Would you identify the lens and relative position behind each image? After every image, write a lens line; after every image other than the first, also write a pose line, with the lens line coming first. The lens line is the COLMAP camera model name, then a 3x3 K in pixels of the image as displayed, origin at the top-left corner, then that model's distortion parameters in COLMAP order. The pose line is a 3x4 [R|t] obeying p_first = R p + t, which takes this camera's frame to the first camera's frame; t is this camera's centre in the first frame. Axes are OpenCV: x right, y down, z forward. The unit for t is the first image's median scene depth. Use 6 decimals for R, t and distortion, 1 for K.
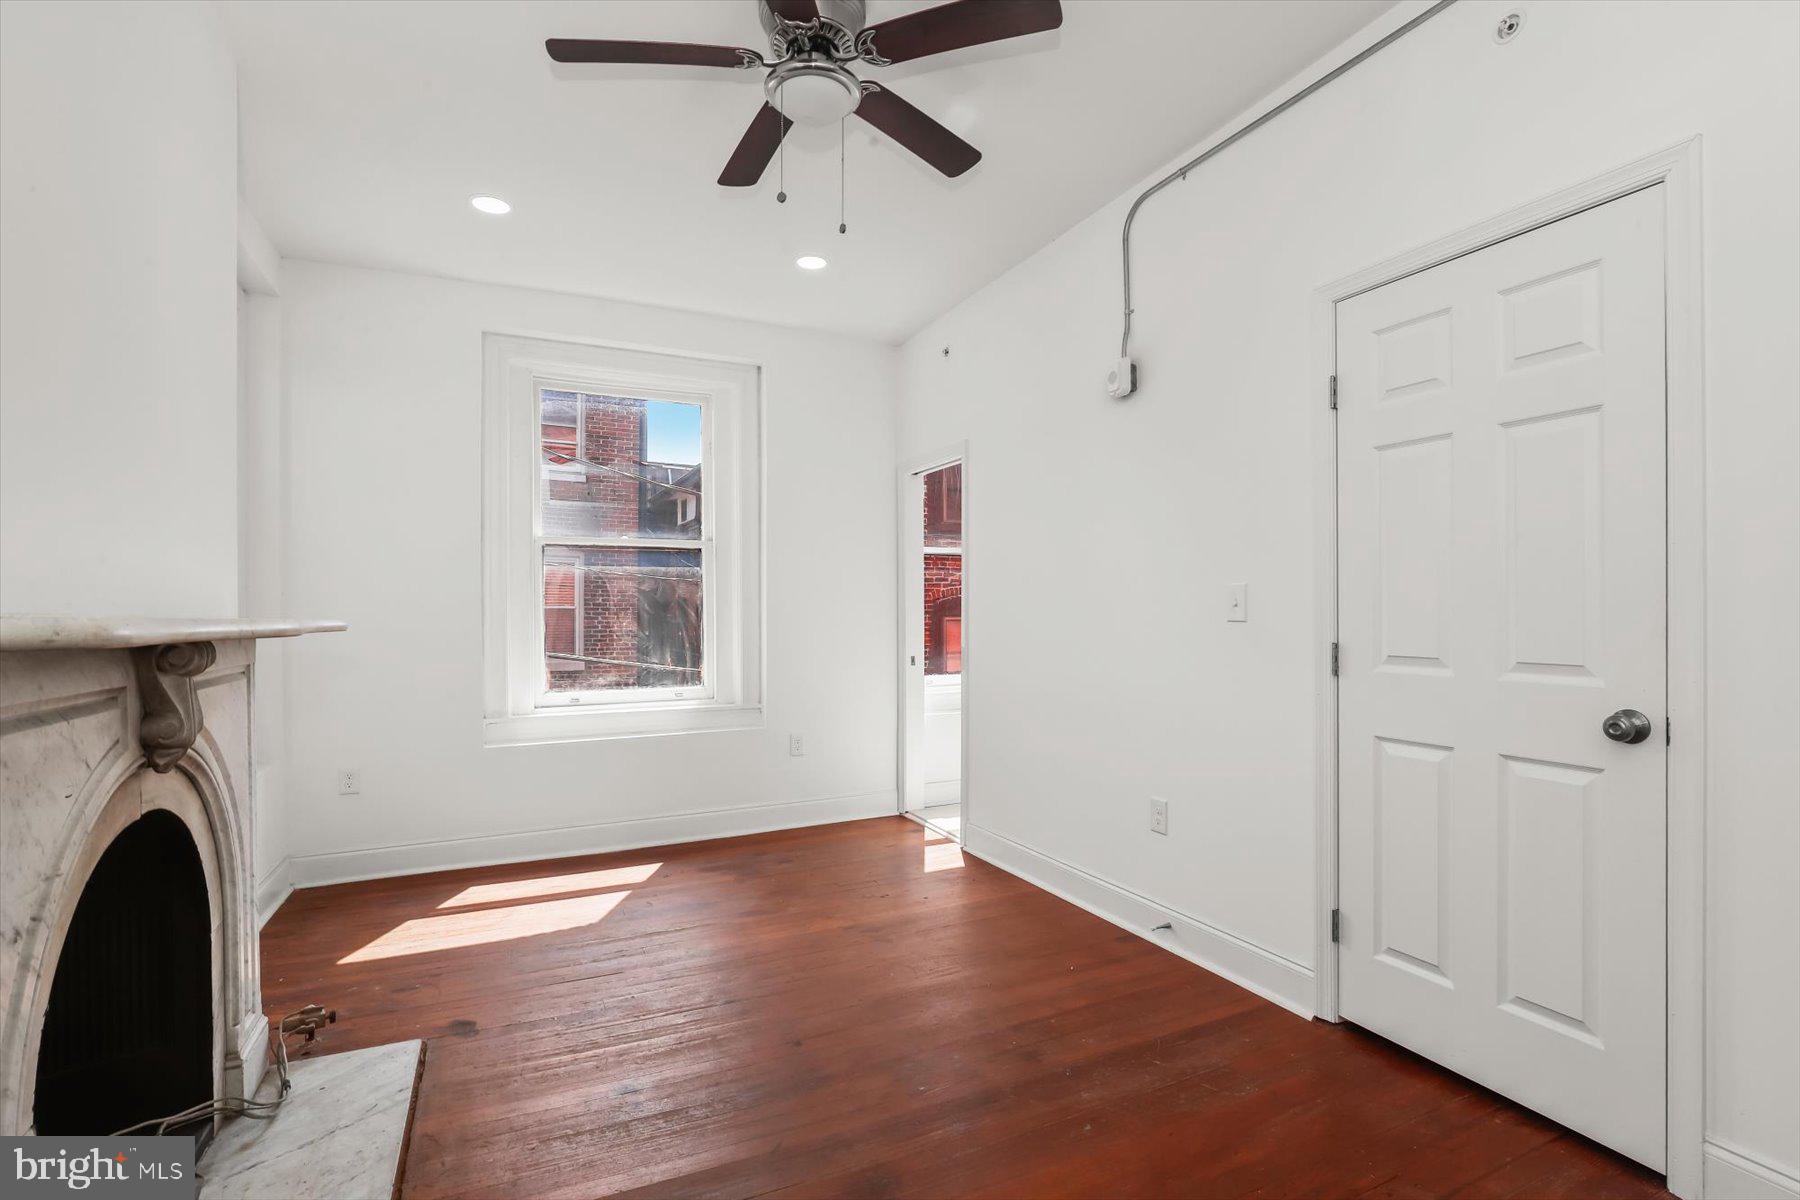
lens RADIAL K [[850.7, 0, 900.0], [0, 850.7, 604.1], [0, 0, 1]] dist [-0.011559, 0.001619]
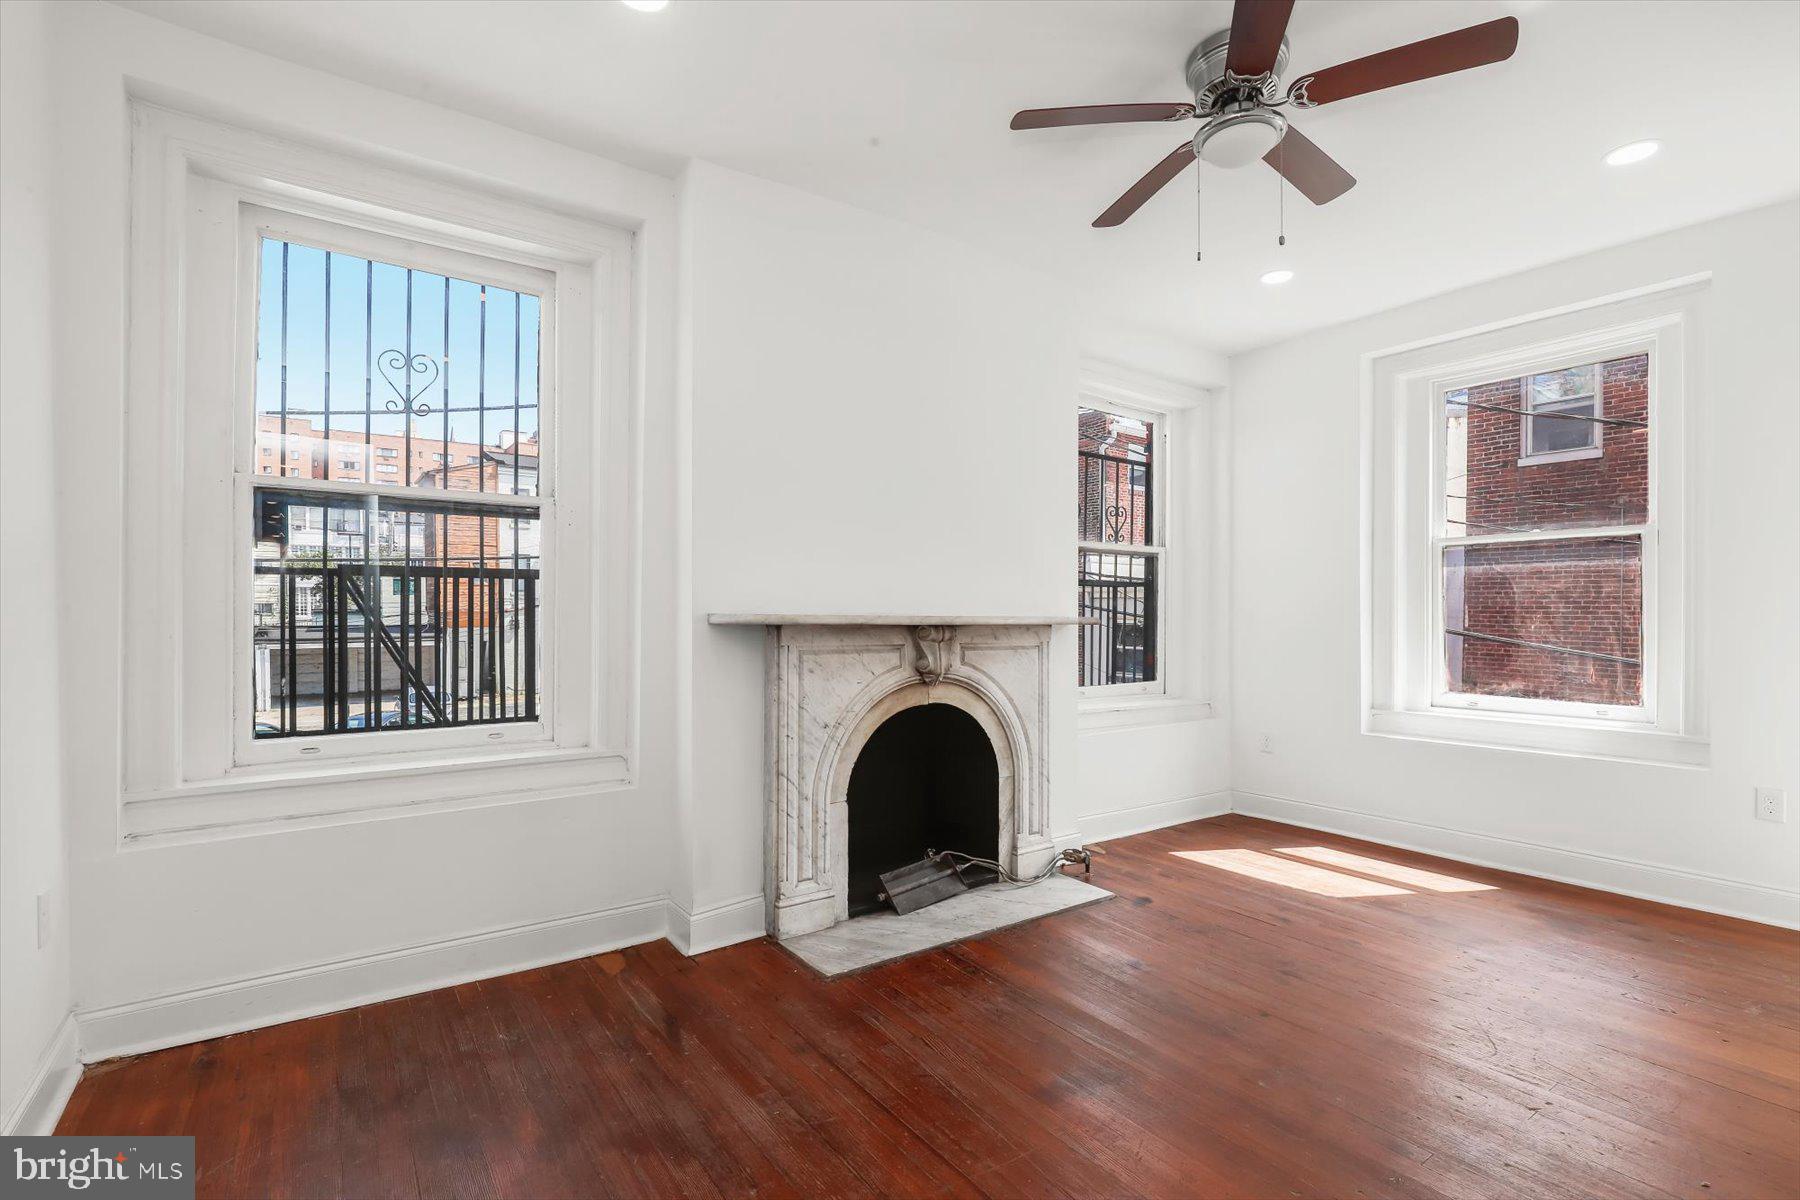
lens RADIAL K [[850.7, 0, 910.0], [0, 850.7, 607.4], [0, 0, 1]] dist [-0.011559, 0.001619]
pose [[0.169502, -0.002039, -0.985528, 0.487051], [0.007166, 0.999974, -0.000837, -0.001552], [0.985504, -0.006921, 0.169512, 0.210699]]
